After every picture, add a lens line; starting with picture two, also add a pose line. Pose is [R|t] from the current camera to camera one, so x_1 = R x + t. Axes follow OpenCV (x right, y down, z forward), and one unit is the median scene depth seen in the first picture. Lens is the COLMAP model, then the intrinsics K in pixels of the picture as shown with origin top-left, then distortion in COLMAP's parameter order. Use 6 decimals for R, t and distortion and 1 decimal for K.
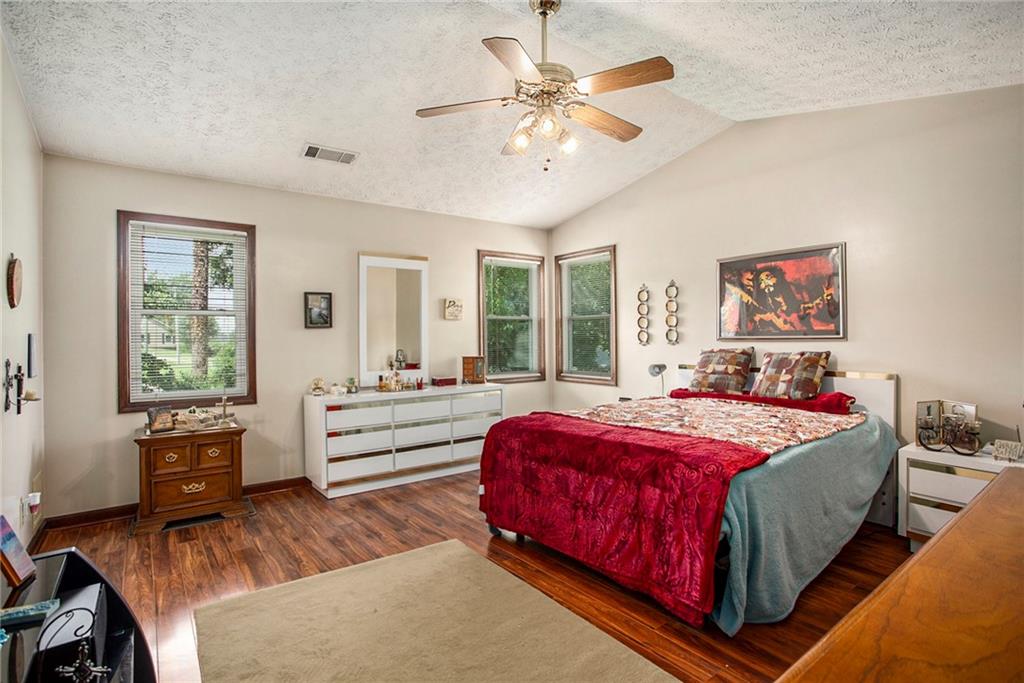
lens RADIAL K [[501.6, 0, 503.6], [0, 501.6, 343.9], [0, 0, 1]] dist [-0.071424, 0.031023]
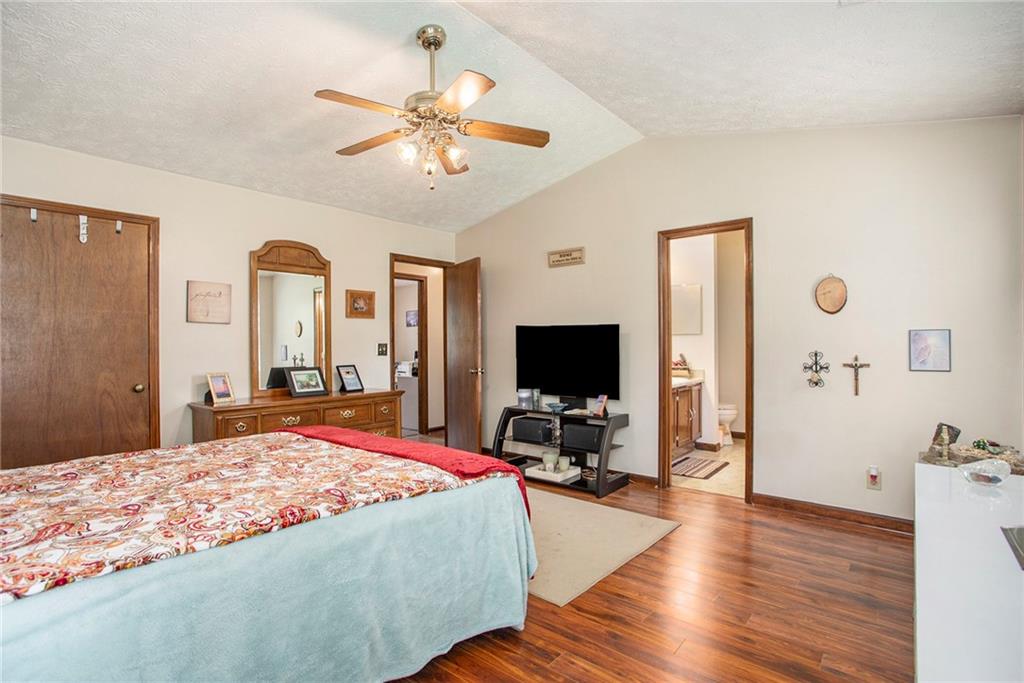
lens RADIAL K [[502.2, 0, 512.0], [0, 502.2, 341.5], [0, 0, 1]] dist [-0.082761, 0.032854]
pose [[-0.972773, 0.012604, -0.231419, 0.118069], [0.012090, 0.999920, 0.003637, -0.013476], [0.231446, 0.000740, -0.972847, 1.365747]]
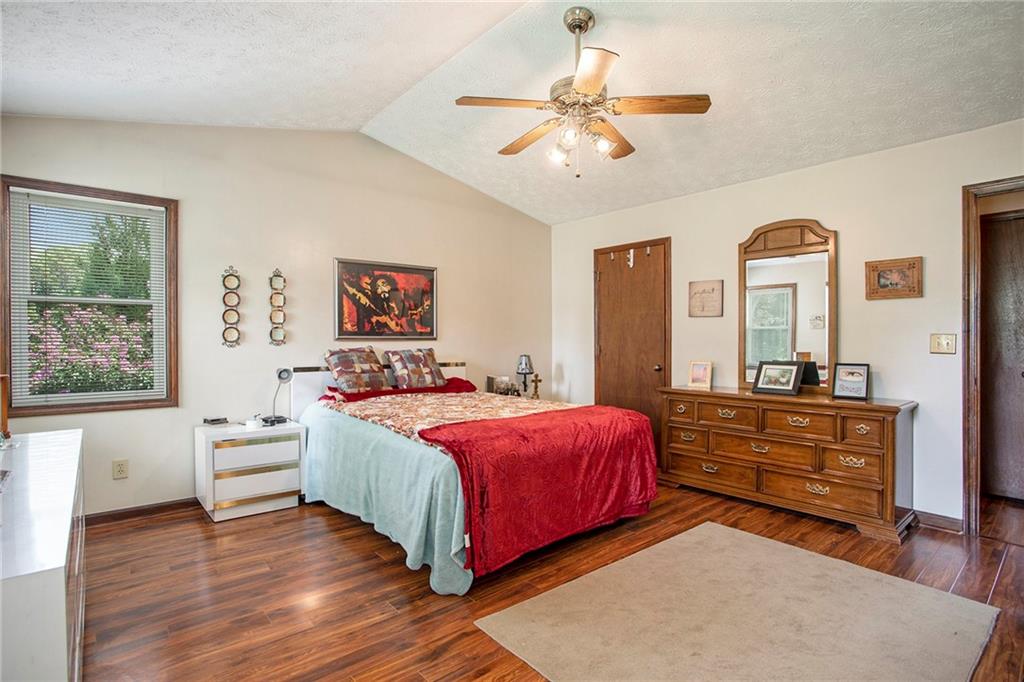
lens RADIAL K [[501.6, 0, 503.6], [0, 501.6, 343.4], [0, 0, 1]] dist [-0.071424, 0.031023]
pose [[-0.047777, -0.005672, 0.998842, -0.627713], [0.008138, 0.999948, 0.006067, -0.004070], [-0.998825, 0.008418, -0.047729, 0.785013]]
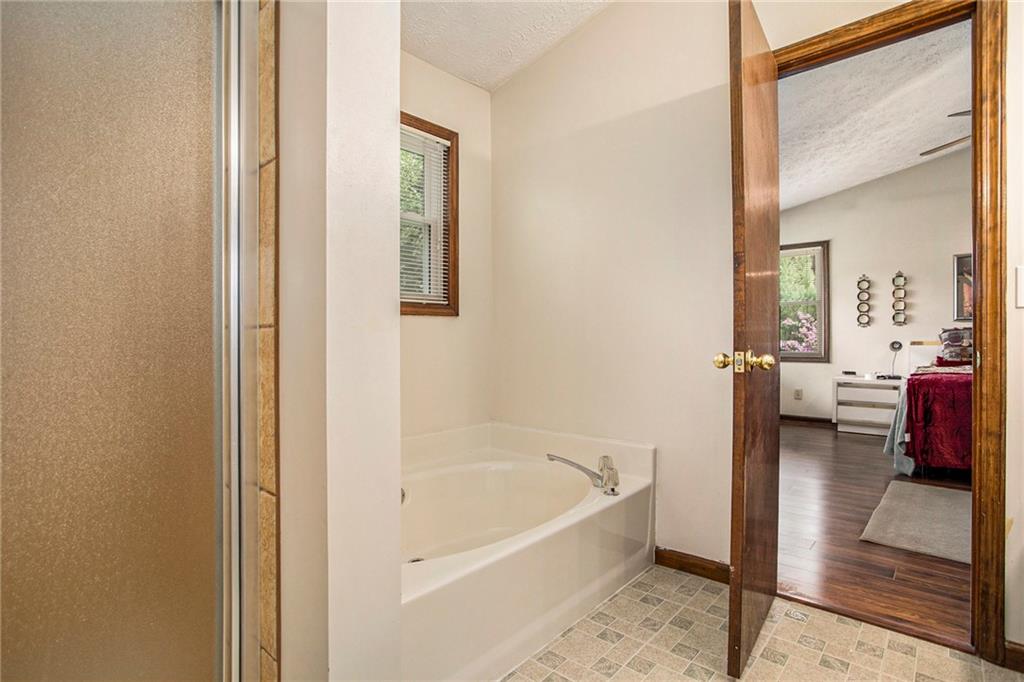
lens RADIAL K [[501.6, 0, 503.6], [0, 501.6, 343.4], [0, 0, 1]] dist [-0.071424, 0.031023]
pose [[0.984774, -0.002488, 0.173819, -0.962911], [0.002583, 0.999997, -0.000323, 0.051144], [-0.173818, 0.000767, 0.984778, 0.019728]]
